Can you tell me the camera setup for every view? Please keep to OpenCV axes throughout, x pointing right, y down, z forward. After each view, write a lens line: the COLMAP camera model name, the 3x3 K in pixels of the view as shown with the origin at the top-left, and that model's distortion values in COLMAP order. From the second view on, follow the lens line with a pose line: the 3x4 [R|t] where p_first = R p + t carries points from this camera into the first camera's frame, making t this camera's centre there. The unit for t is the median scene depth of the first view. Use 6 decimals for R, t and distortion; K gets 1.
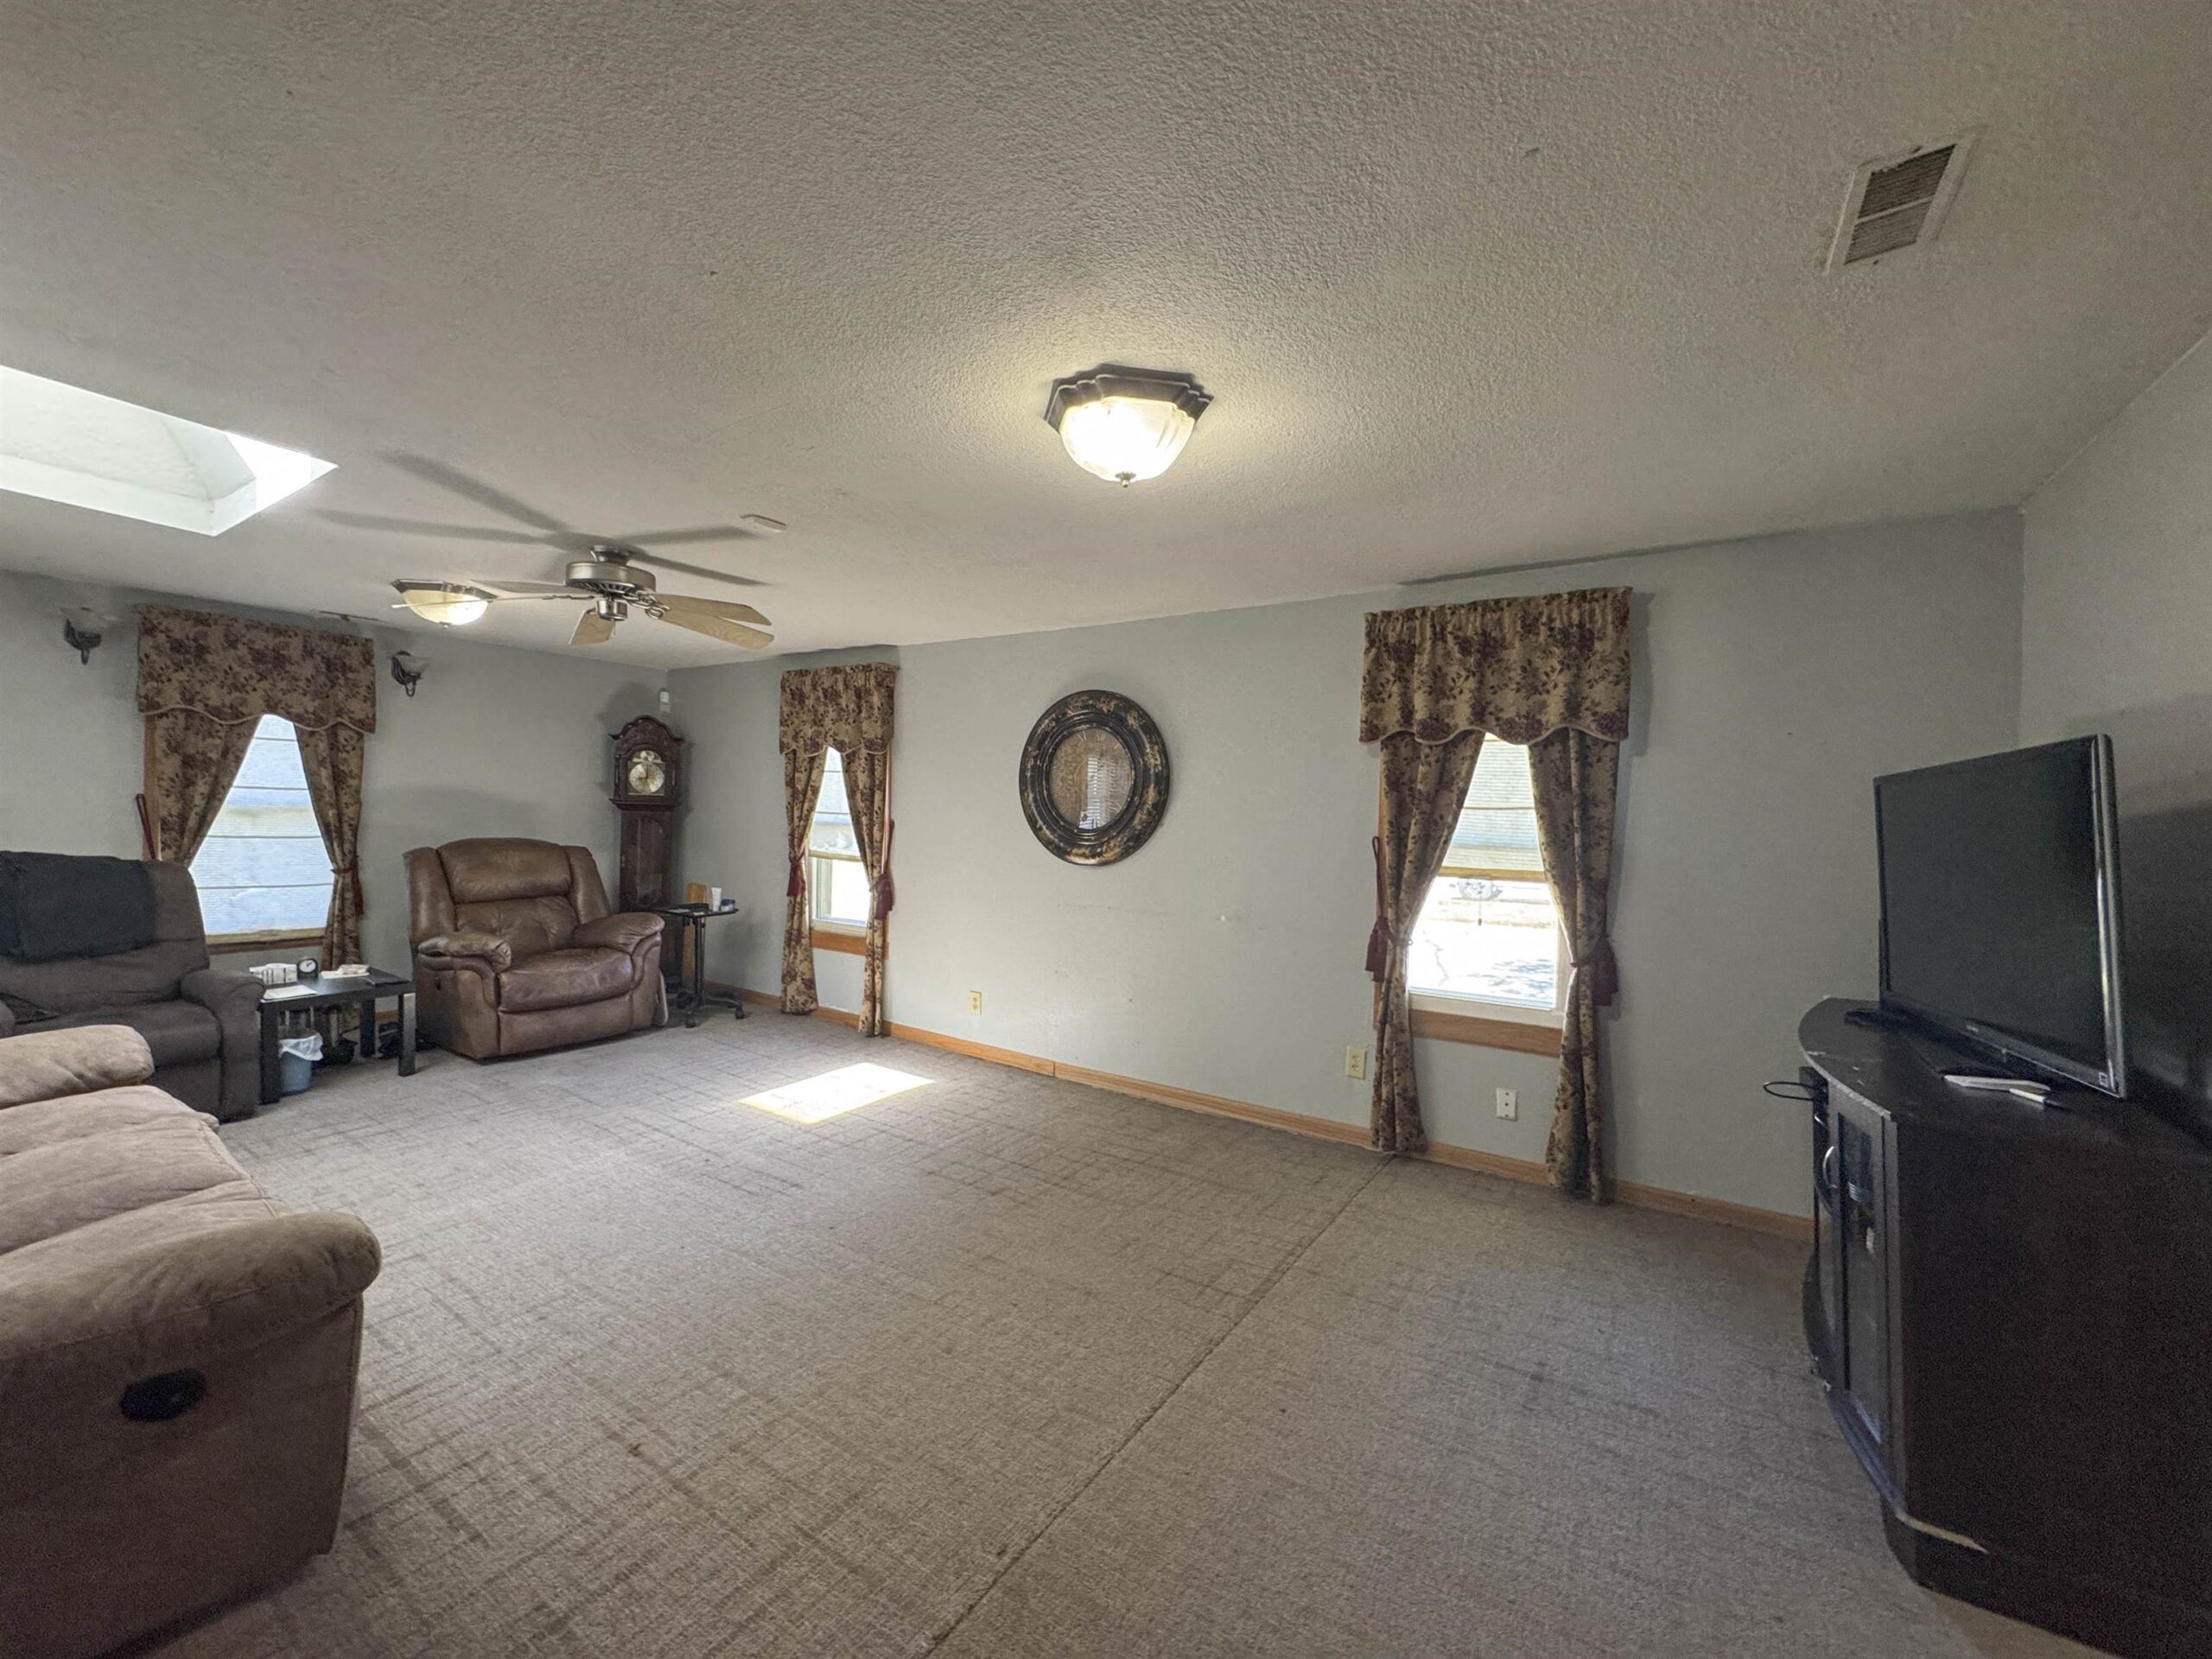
lens RADIAL K [[880.6, 0, 1104.2], [0, 880.6, 830.2], [0, 0, 1]] dist [-0.004434, -0.000057]
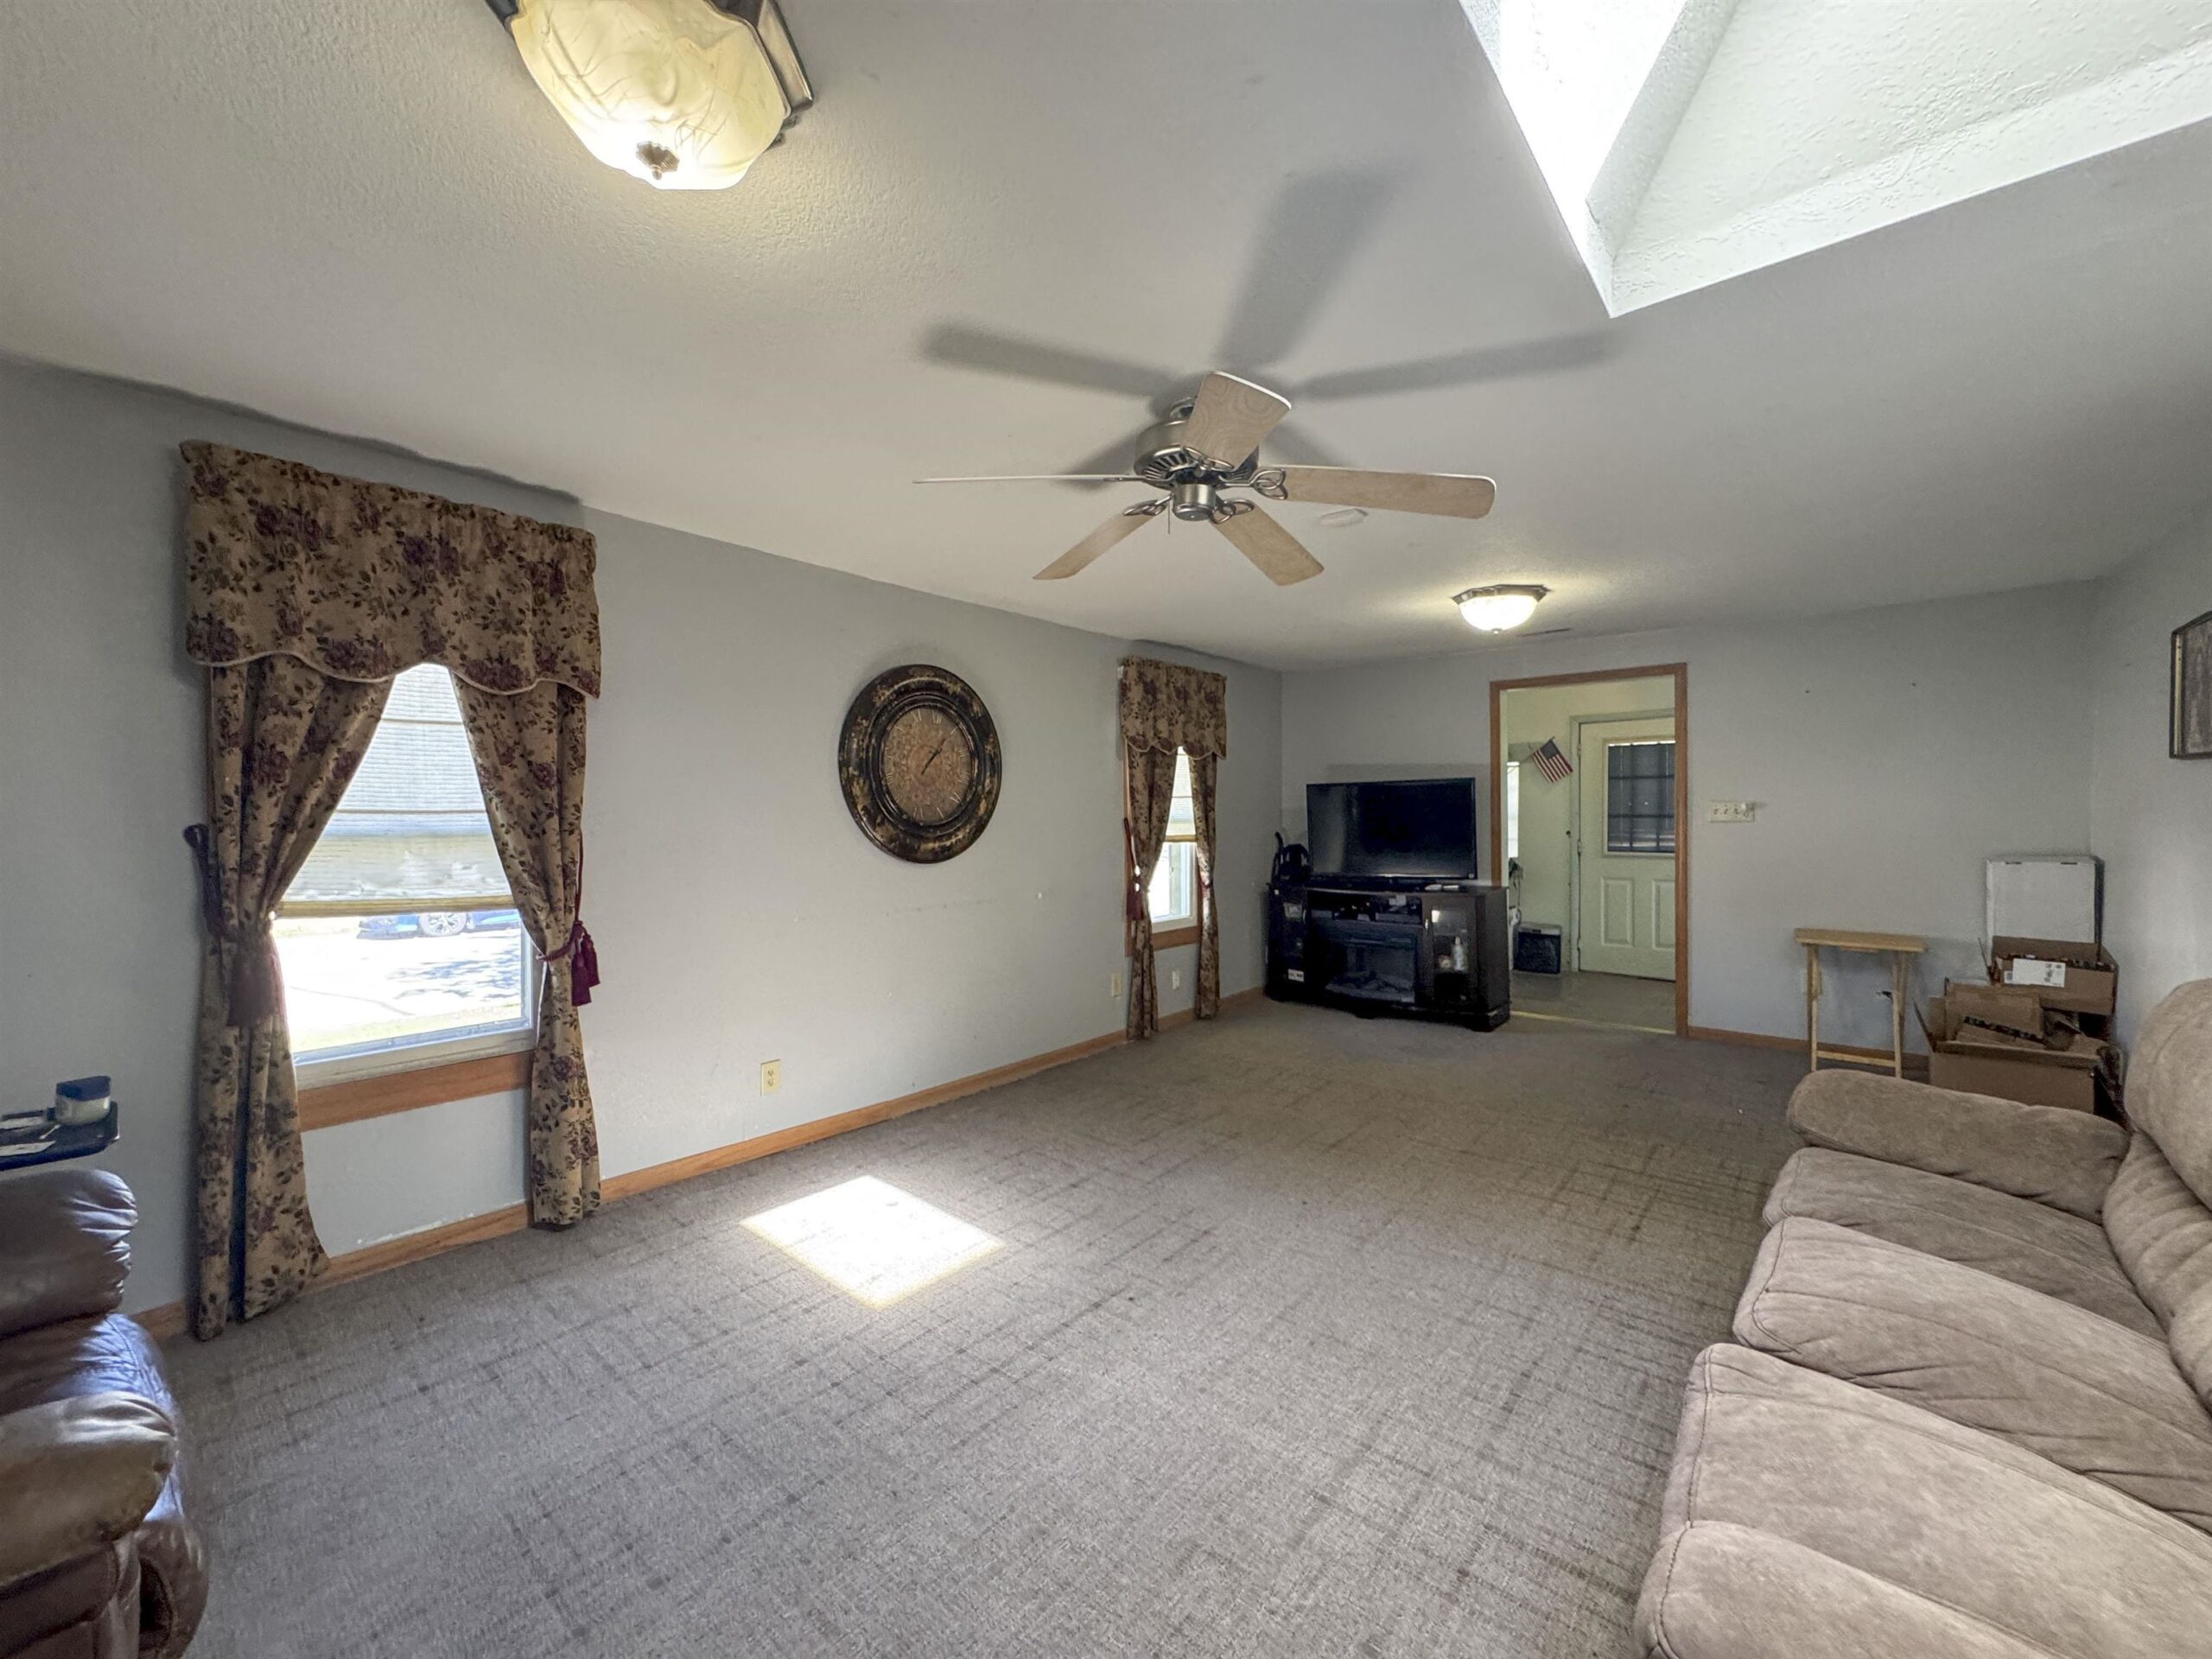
lens RADIAL K [[880.6, 0, 1104.2], [0, 880.6, 830.2], [0, 0, 1]] dist [-0.004434, -0.000057]
pose [[0.116323, -0.045601, 0.992164, -0.911461], [0.018460, 0.998872, 0.043745, -0.029394], [-0.993040, 0.013227, 0.117033, 0.742322]]
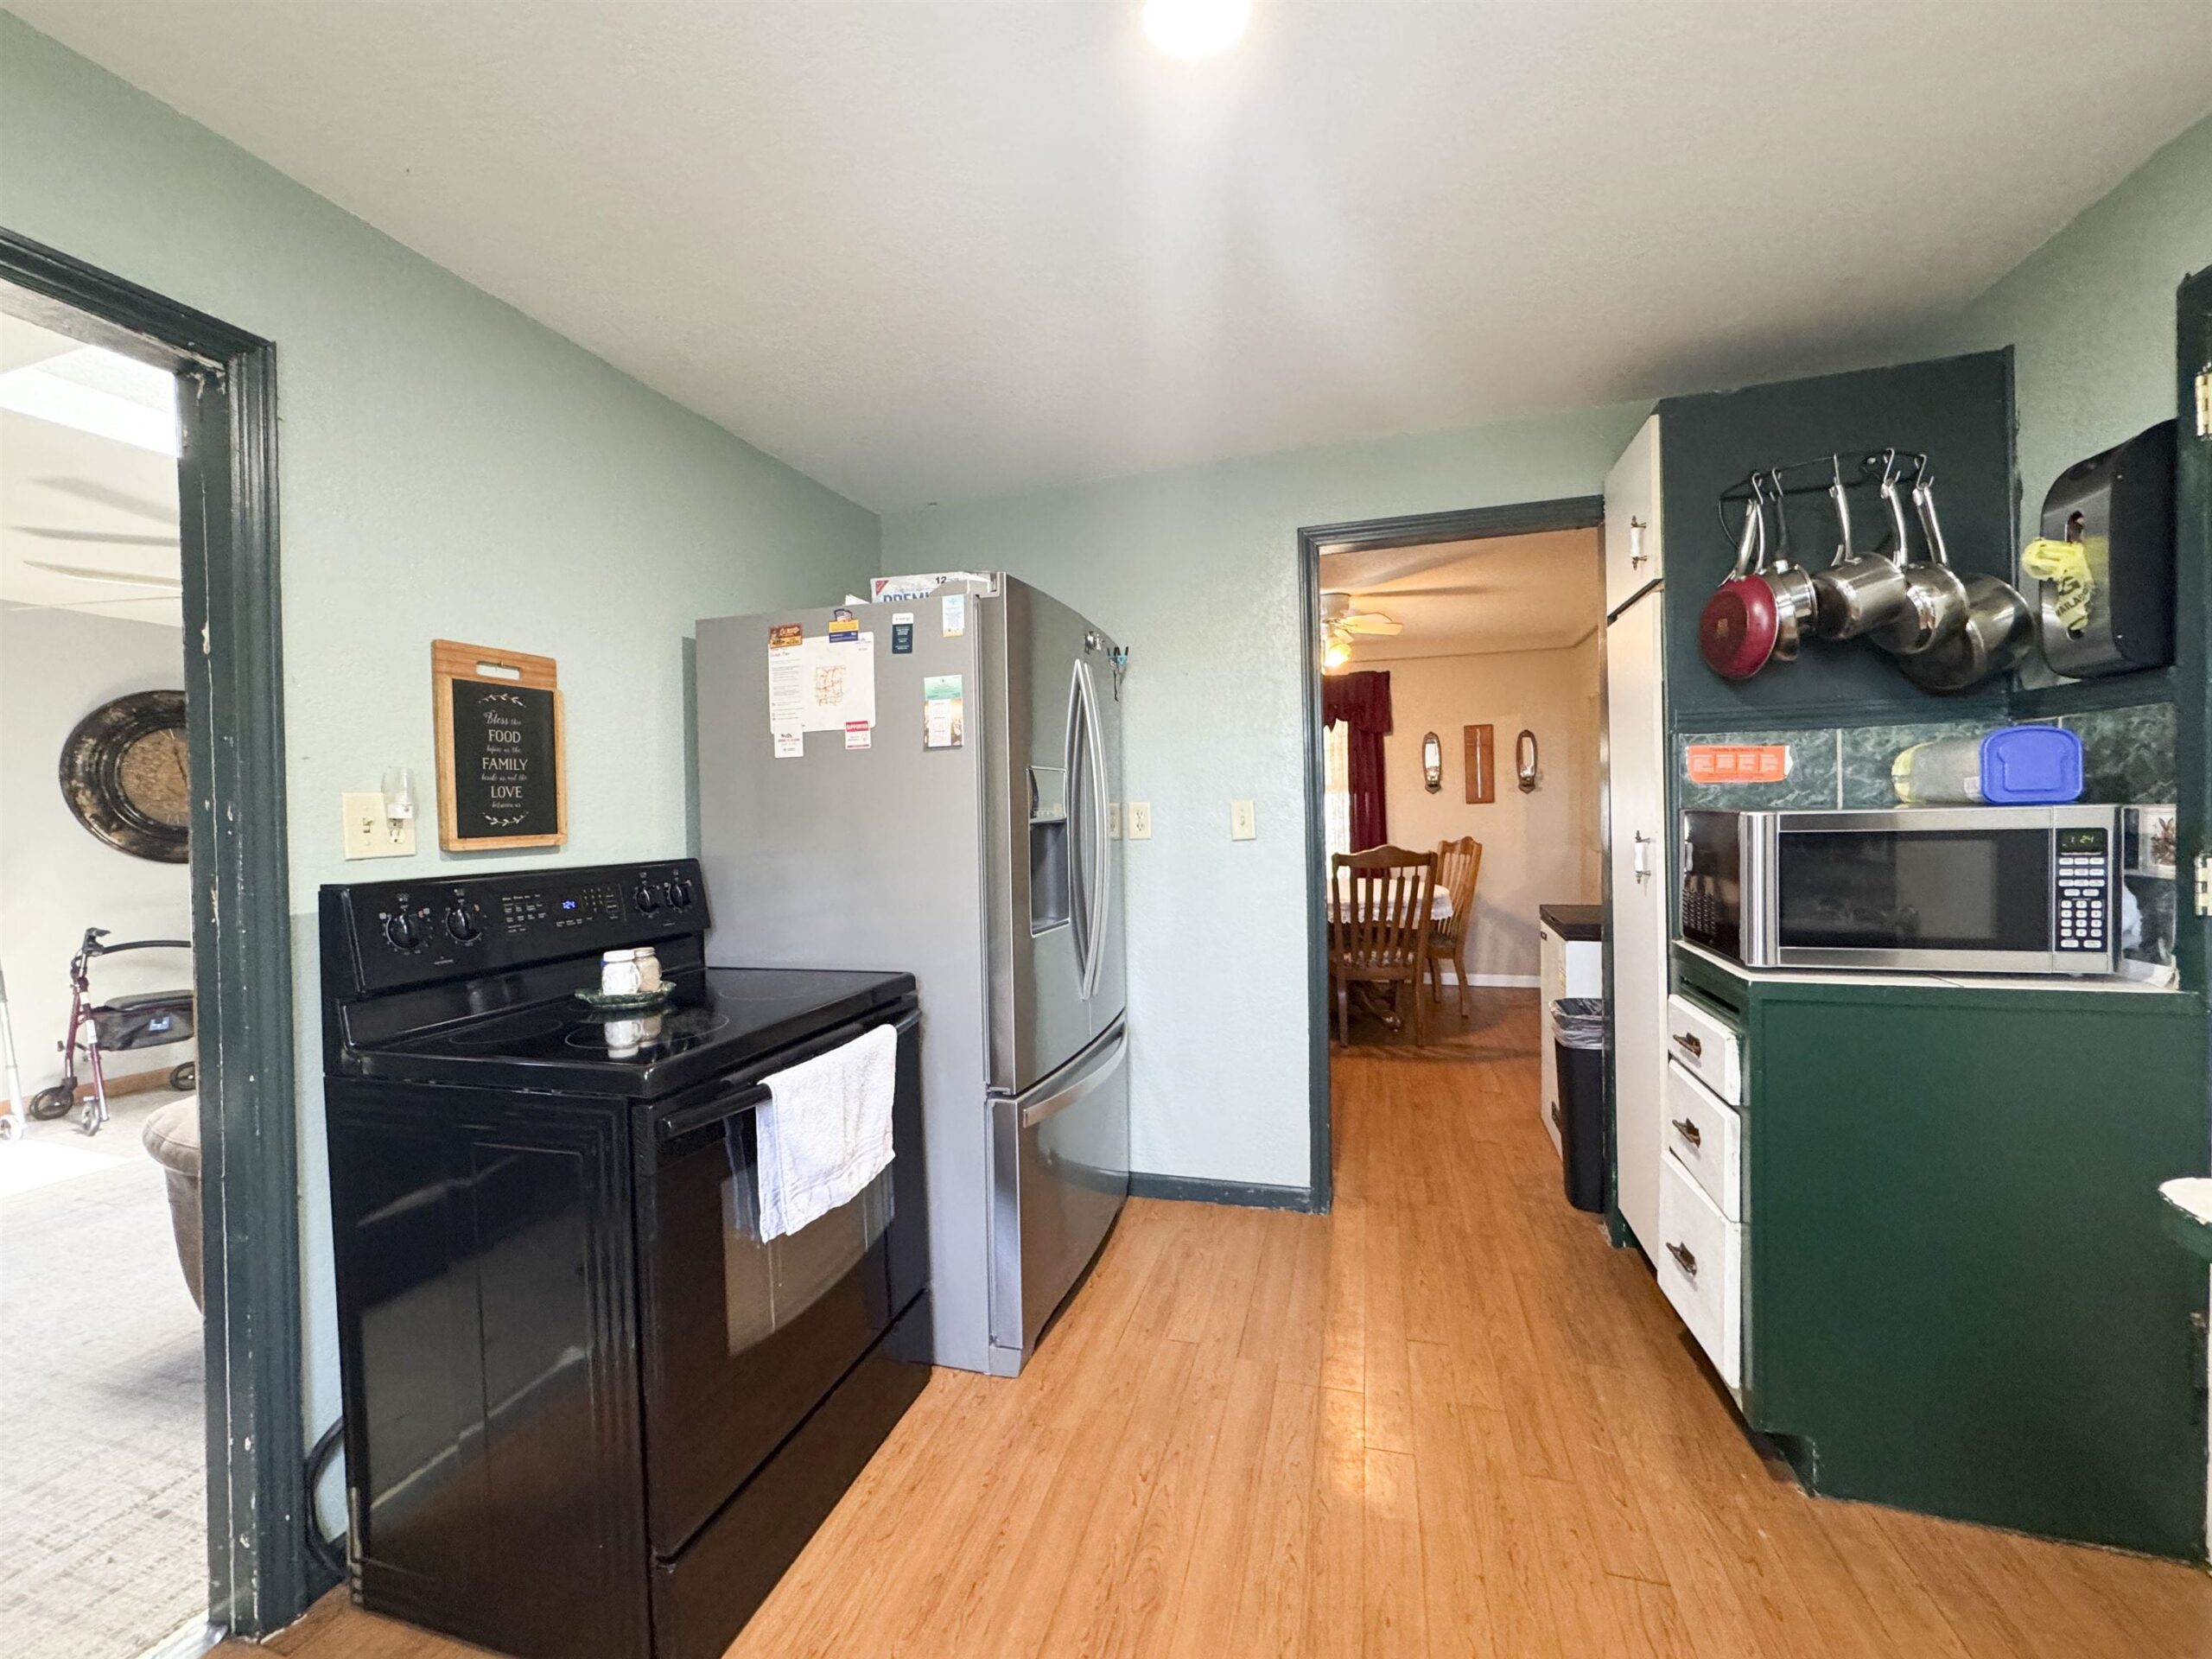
lens RADIAL K [[881.4, 0, 1105.3], [0, 881.4, 833.0], [0, 0, 1]] dist [-0.003498, 0.000348]
pose [[-0.286114, -0.041009, 0.957318, -1.339770], [0.027959, 0.998301, 0.051121, -0.016862], [-0.957788, 0.041392, -0.284481, 0.278094]]
